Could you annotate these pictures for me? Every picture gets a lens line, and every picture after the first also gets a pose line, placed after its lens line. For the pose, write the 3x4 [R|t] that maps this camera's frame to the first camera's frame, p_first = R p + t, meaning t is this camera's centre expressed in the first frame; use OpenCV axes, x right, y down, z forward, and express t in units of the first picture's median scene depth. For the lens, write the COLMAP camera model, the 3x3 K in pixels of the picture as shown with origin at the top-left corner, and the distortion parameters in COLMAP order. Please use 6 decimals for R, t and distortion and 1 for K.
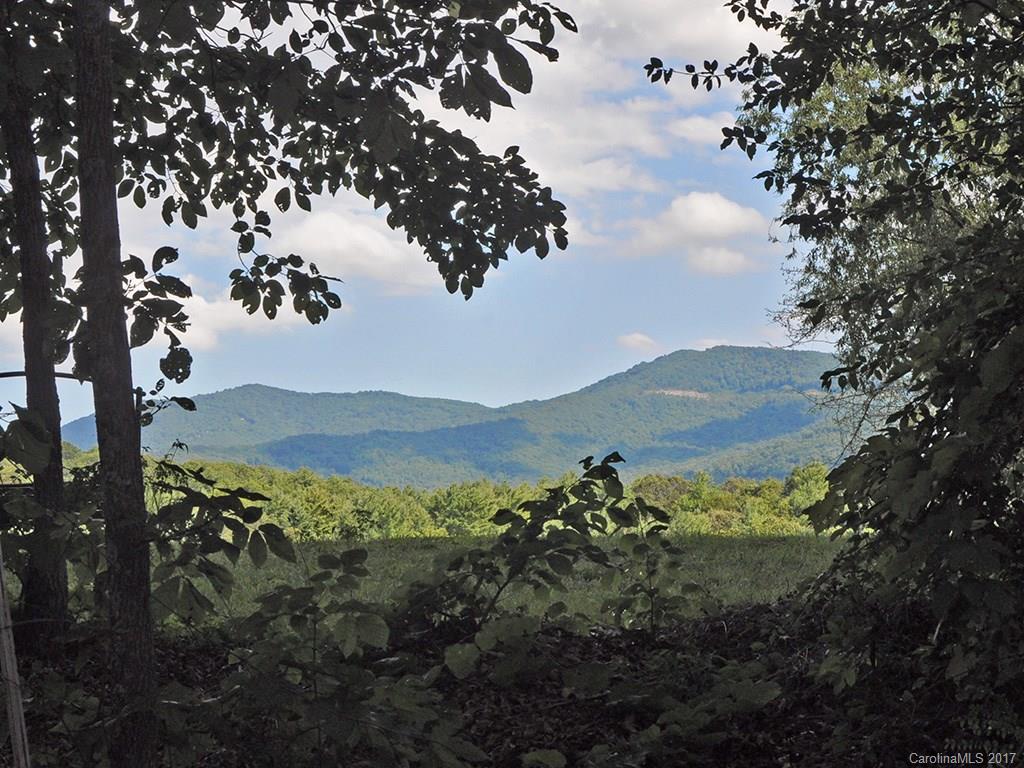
lens RADIAL K [[1567.5, 0, 514.6], [0, 1567.5, 382.7], [0, 0, 1]] dist [-0.316618, 0.000000]
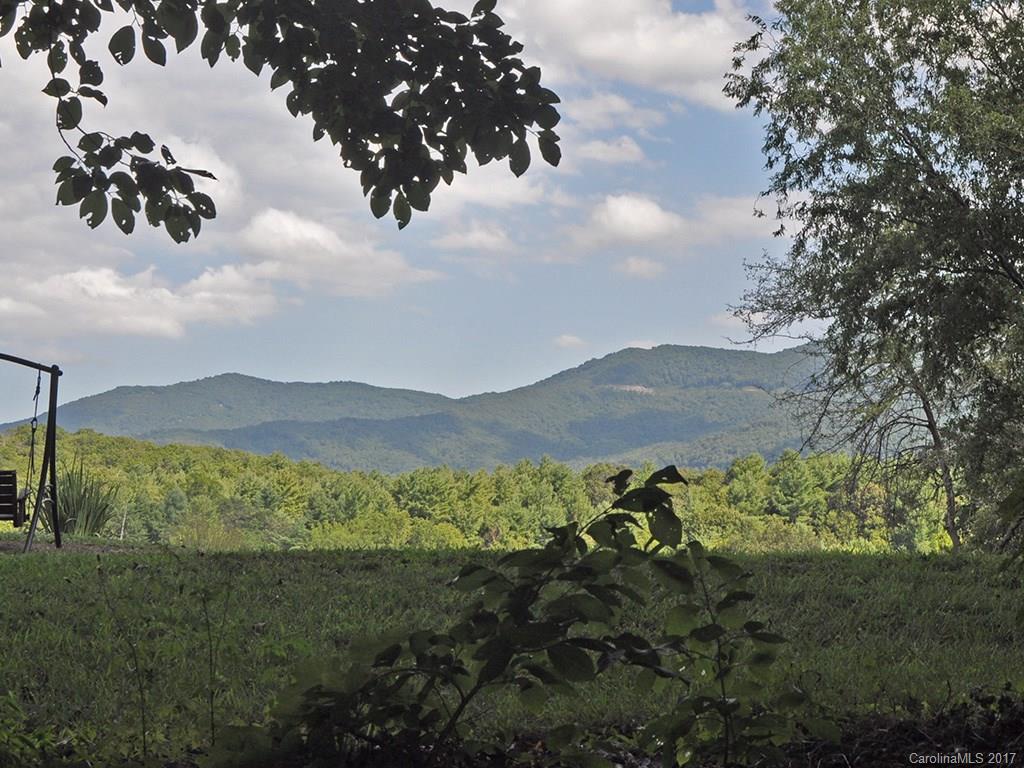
lens RADIAL K [[1432.5, 0, 510.0], [0, 1432.5, 382.7], [0, 0, 1]] dist [-0.364113, 0.000000]
pose [[0.999563, 0.015797, 0.024971, -0.001218], [-0.015899, 0.999866, 0.003889, 0.005900], [-0.024906, -0.004285, 0.999681, 0.165021]]
